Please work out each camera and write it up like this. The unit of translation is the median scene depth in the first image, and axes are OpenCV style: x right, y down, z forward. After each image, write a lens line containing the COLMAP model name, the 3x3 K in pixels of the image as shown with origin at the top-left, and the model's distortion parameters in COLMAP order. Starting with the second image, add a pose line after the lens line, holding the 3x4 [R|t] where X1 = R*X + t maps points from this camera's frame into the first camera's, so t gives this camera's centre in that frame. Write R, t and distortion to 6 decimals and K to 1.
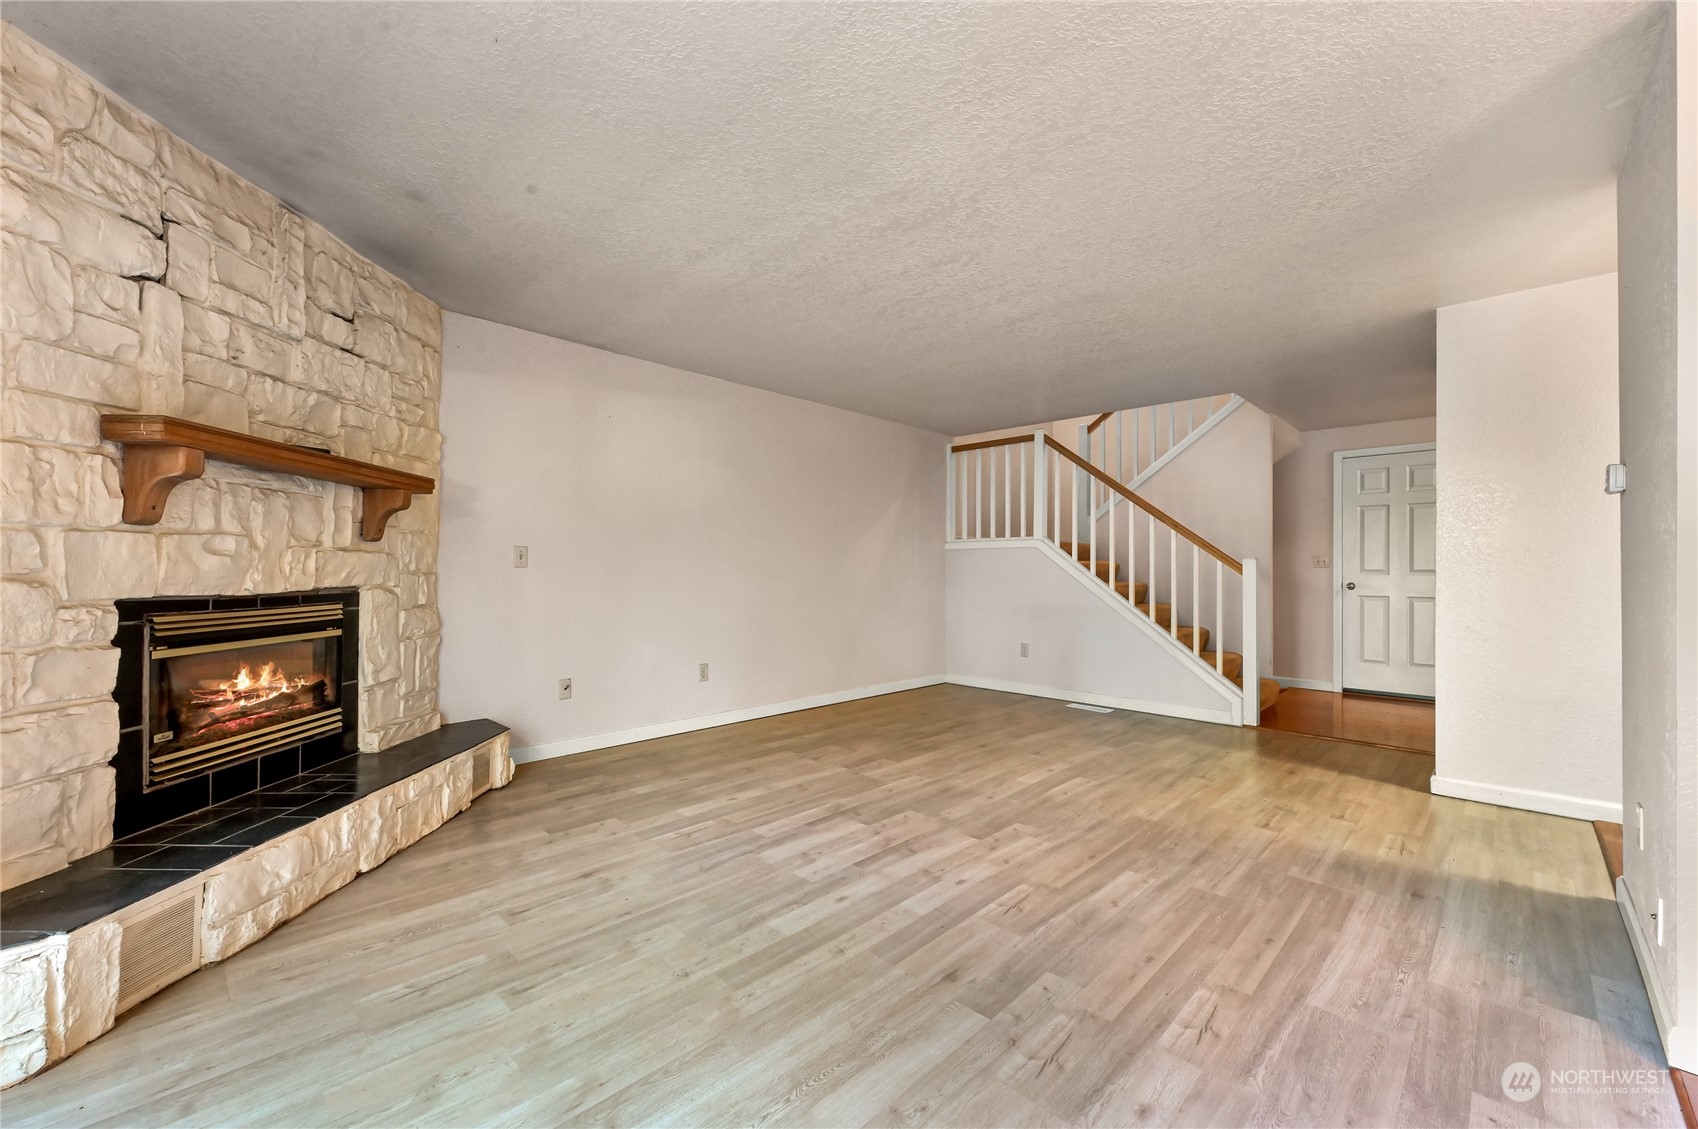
lens RADIAL K [[681.4, 0, 845.7], [0, 681.4, 570.5], [0, 0, 1]] dist [-0.000134, -0.000030]
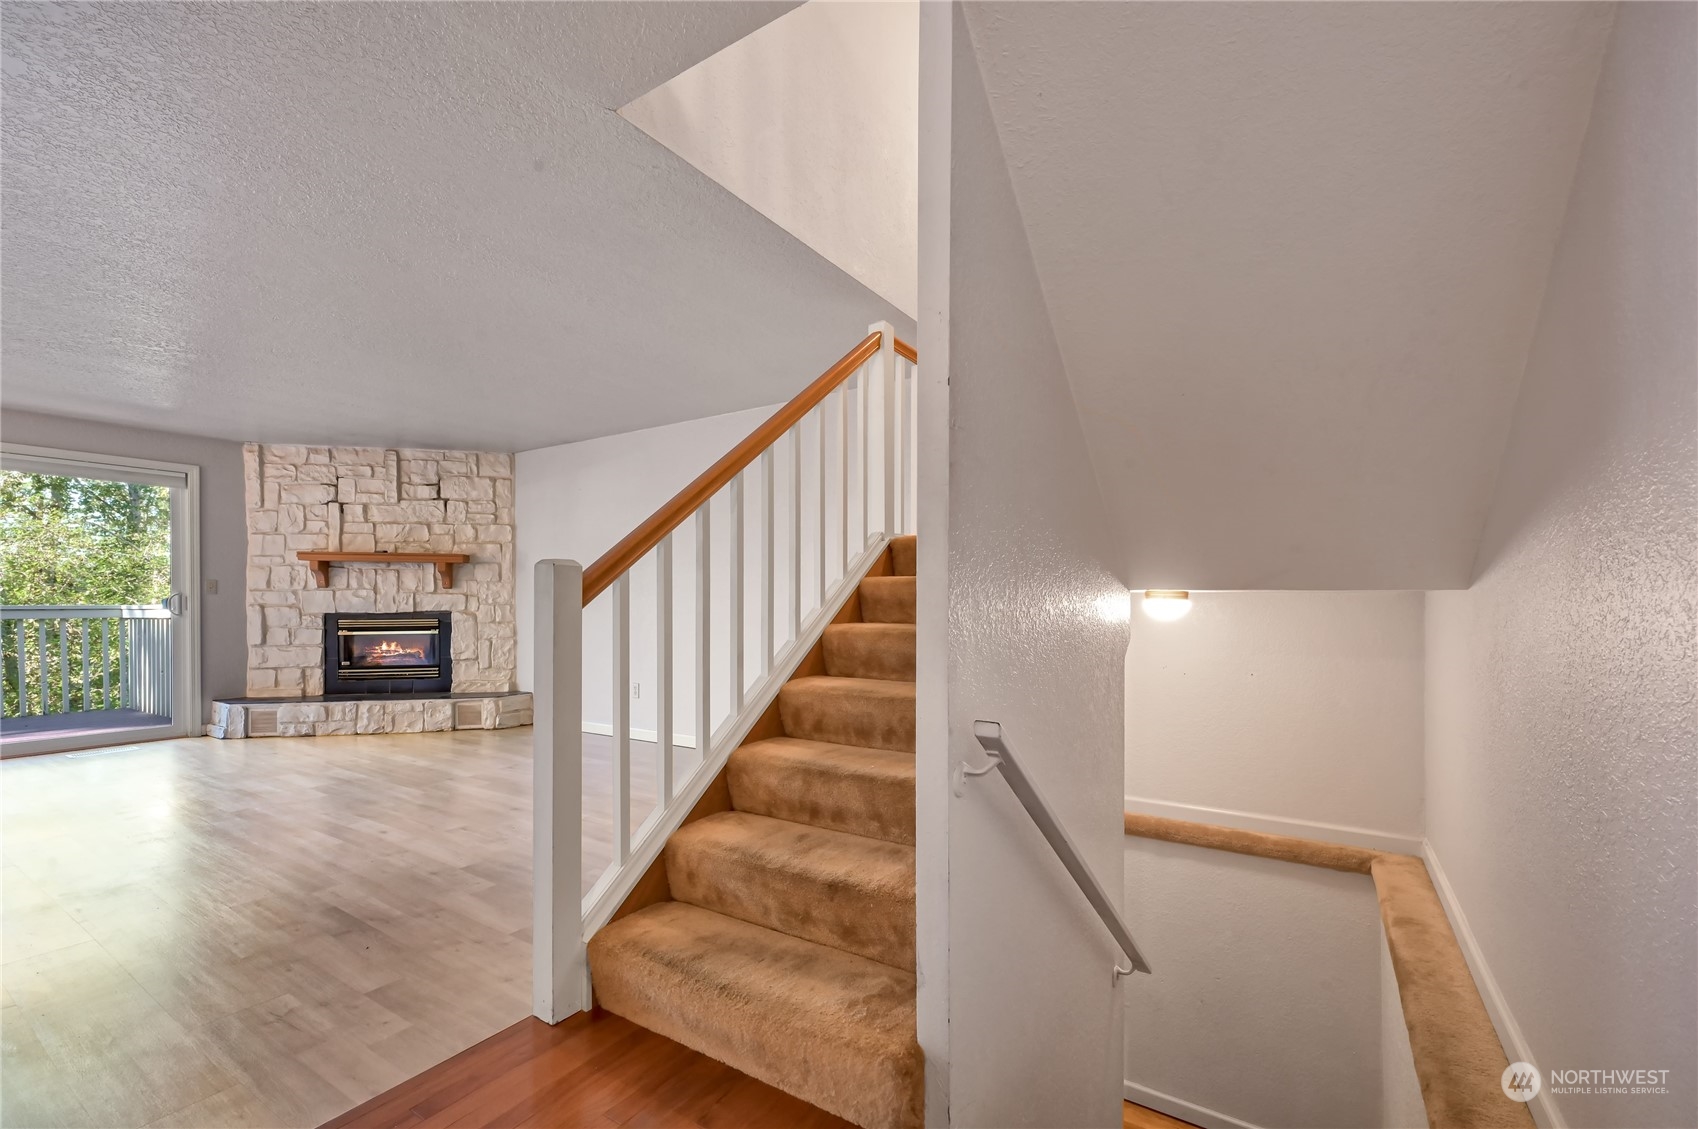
lens RADIAL K [[700.2, 0, 853.1], [0, 700.2, 601.5], [0, 0, 1]] dist [-0.000334, 0.000183]
pose [[0.216787, -0.004922, -0.976207, 2.074188], [0.004368, 0.999982, -0.004072, 0.013278], [0.976209, -0.003381, 0.216804, 2.230135]]
